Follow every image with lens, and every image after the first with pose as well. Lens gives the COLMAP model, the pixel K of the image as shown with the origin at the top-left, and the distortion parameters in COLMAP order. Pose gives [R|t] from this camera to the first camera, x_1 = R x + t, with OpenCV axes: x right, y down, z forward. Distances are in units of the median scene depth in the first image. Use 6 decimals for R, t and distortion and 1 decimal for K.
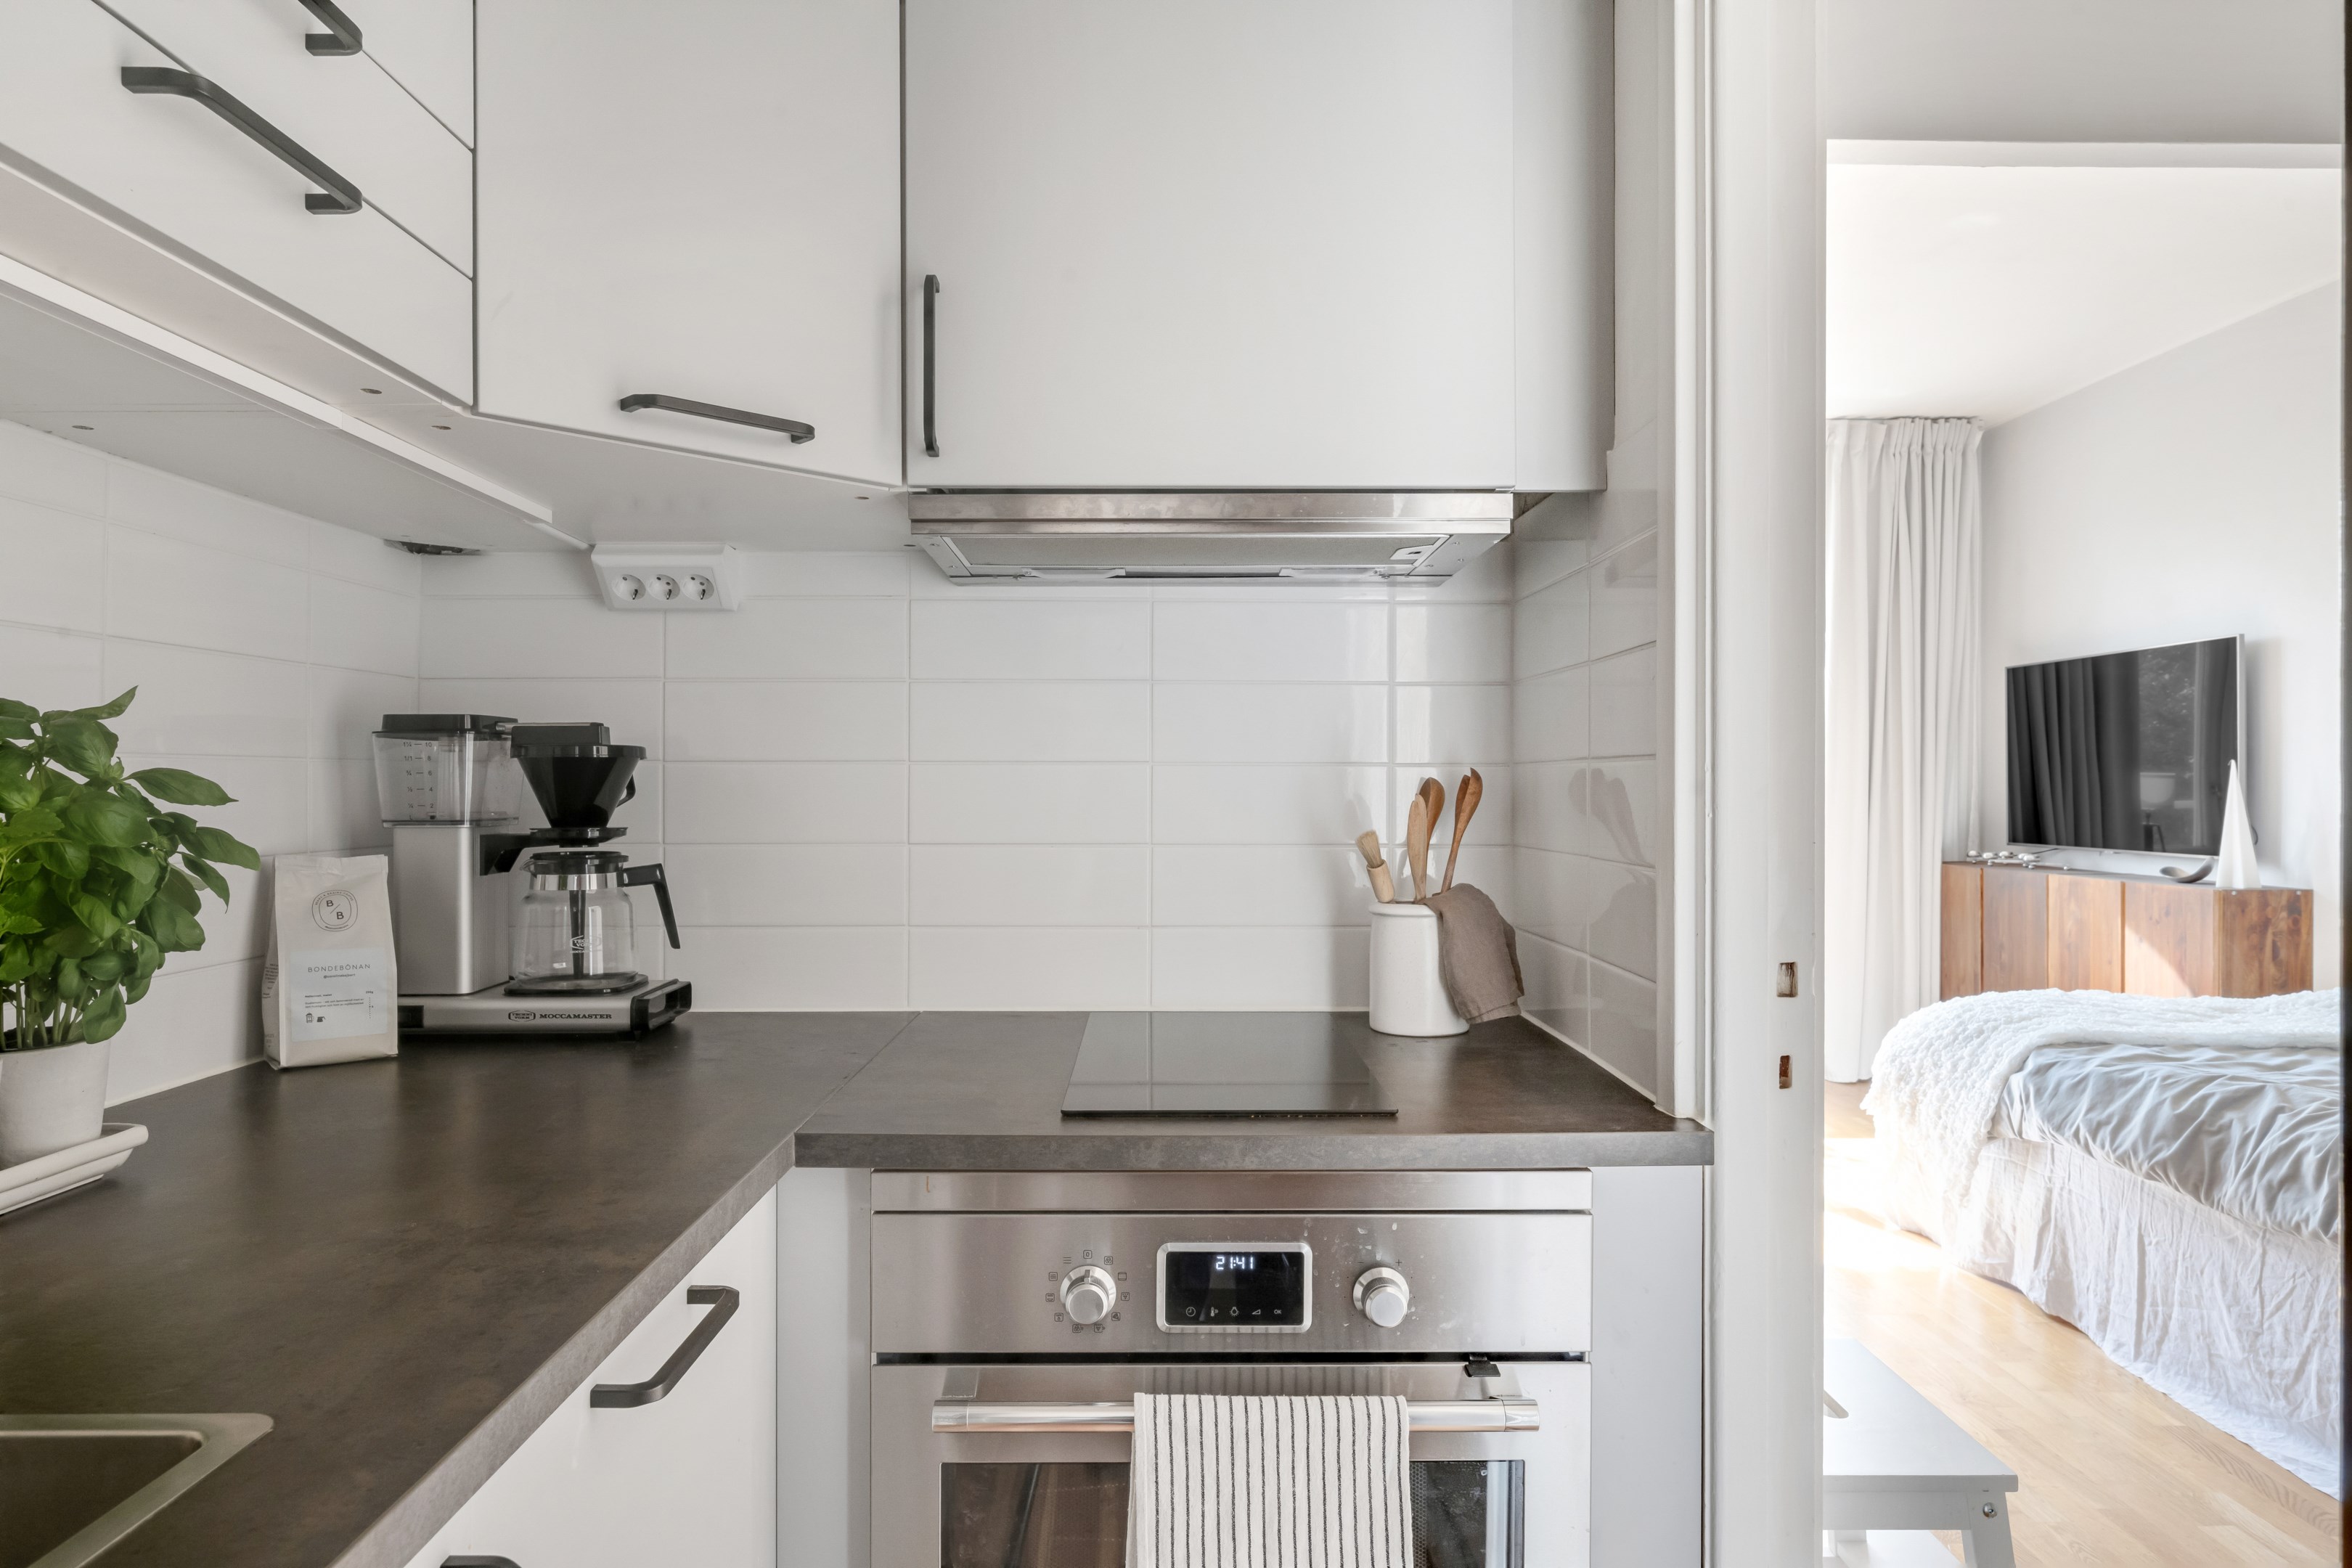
lens RADIAL K [[1400.5, 0, 1170.2], [0, 1400.5, 790.7], [0, 0, 1]] dist [-0.003603, 0.000660]
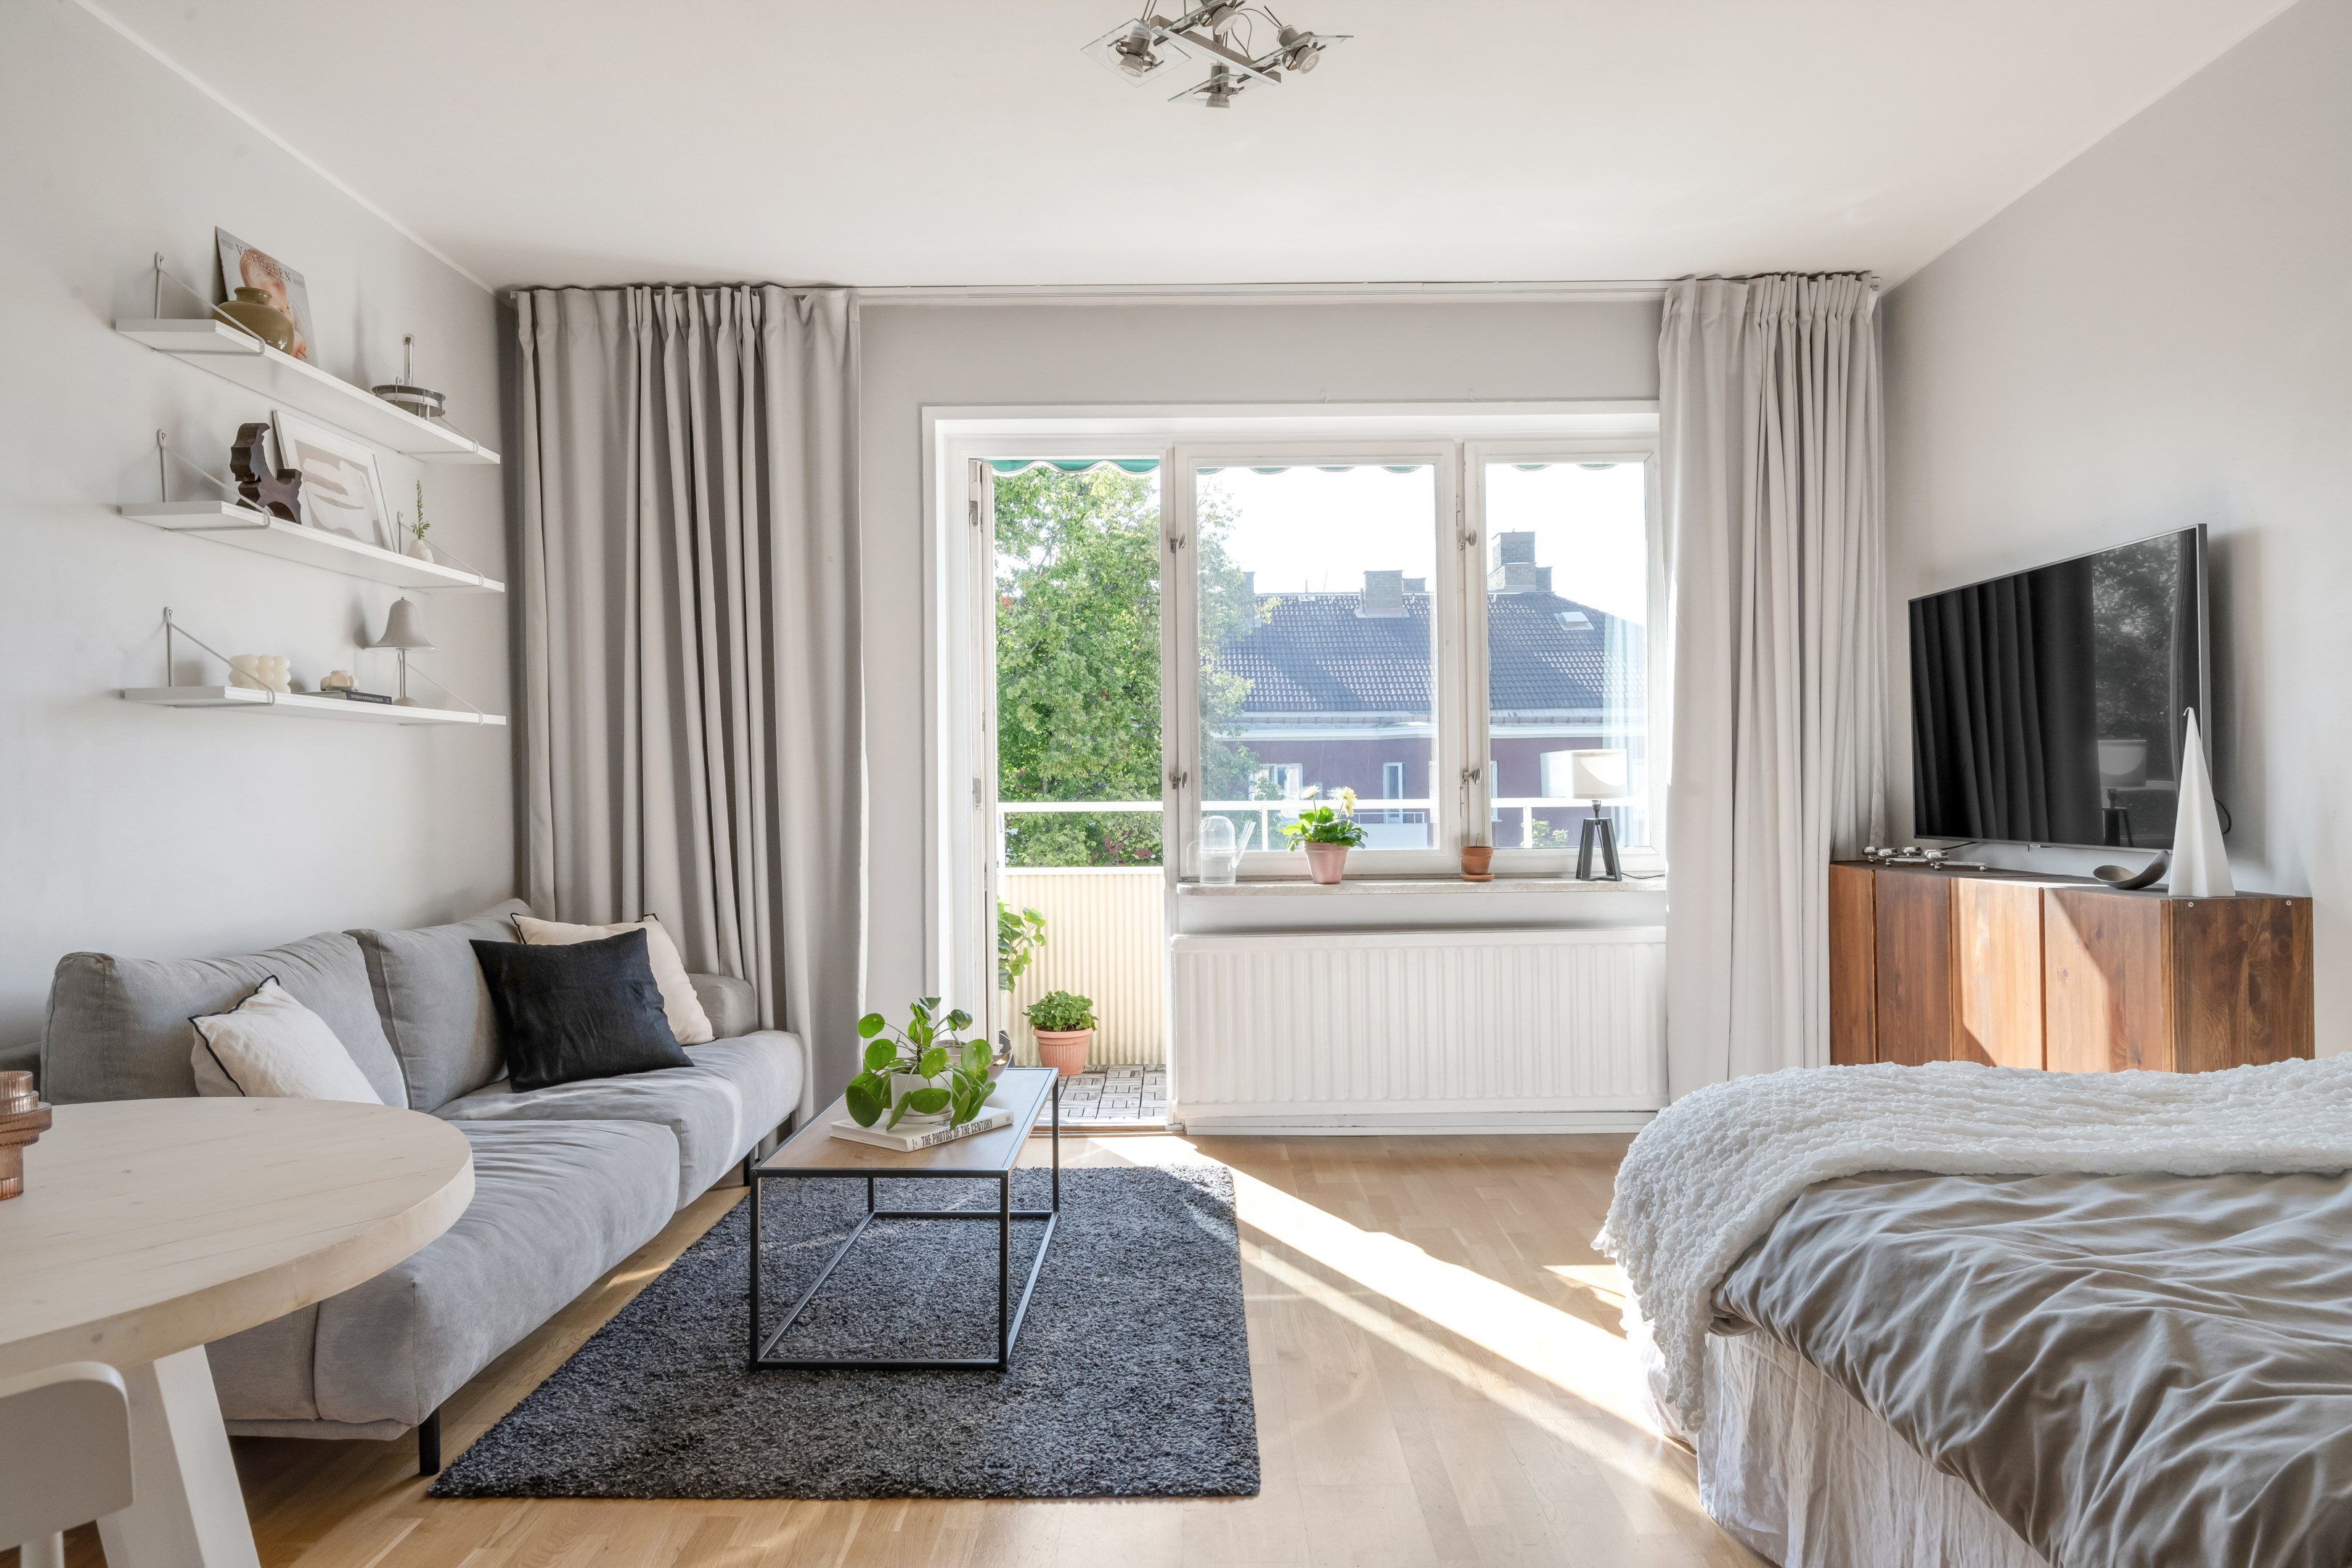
lens RADIAL K [[1400.5, 0, 1184.0], [0, 1400.5, 792.1], [0, 0, 1]] dist [-0.003603, 0.000660]
pose [[0.999677, -0.015928, -0.019813, 0.246667], [0.015860, 0.999868, -0.003561, 0.011974], [0.019867, 0.003246, 0.999797, 0.269984]]
